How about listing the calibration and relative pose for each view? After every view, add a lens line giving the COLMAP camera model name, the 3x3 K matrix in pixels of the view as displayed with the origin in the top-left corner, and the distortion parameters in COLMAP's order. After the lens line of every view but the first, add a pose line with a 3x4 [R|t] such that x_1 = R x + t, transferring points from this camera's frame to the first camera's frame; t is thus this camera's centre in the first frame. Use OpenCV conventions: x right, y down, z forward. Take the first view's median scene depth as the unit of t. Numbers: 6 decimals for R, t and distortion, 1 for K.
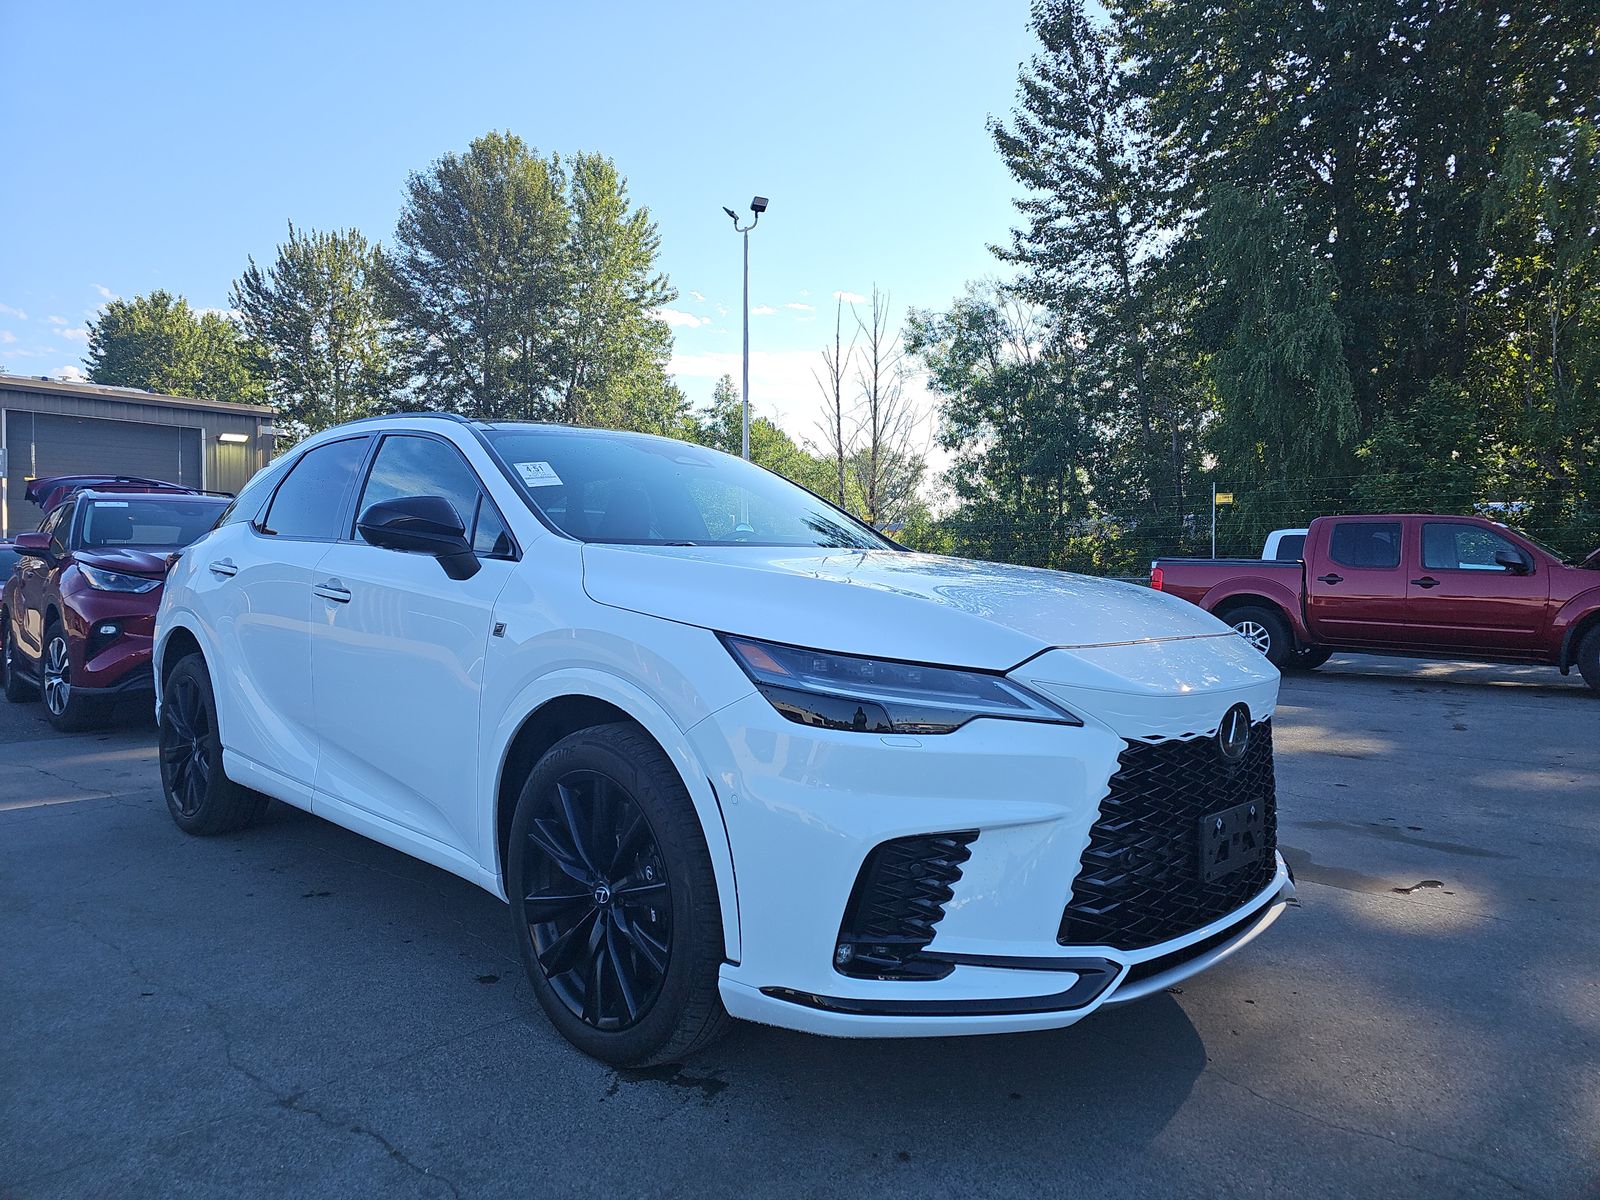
lens RADIAL K [[1087.3, 0, 805.0], [0, 1087.3, 585.9], [0, 0, 1]] dist [0.041797, -0.012048]
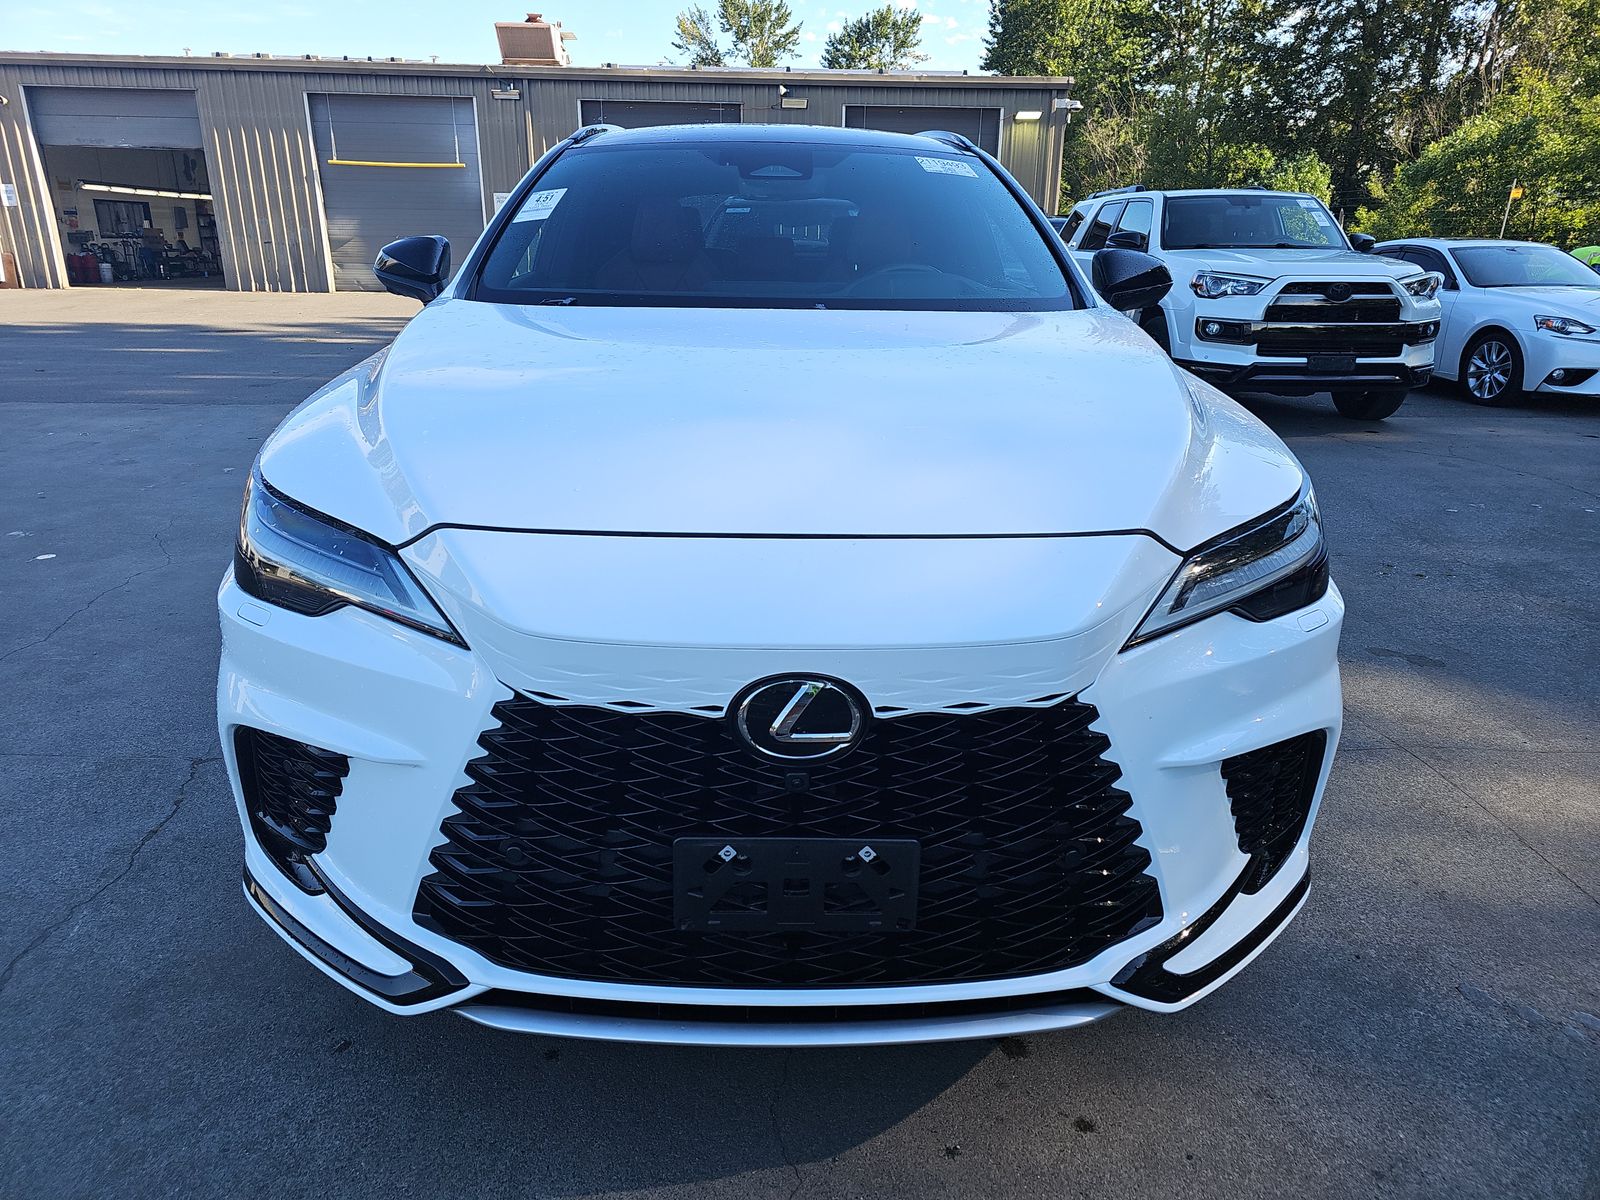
lens RADIAL K [[1087.3, 0, 802.9], [0, 1087.3, 605.9], [0, 0, 1]] dist [0.041797, -0.012048]
pose [[0.704348, 0.232088, -0.670842, 0.108804], [-0.020196, 0.951211, 0.307881, -0.013693], [0.709567, -0.203307, 0.674670, 0.091251]]
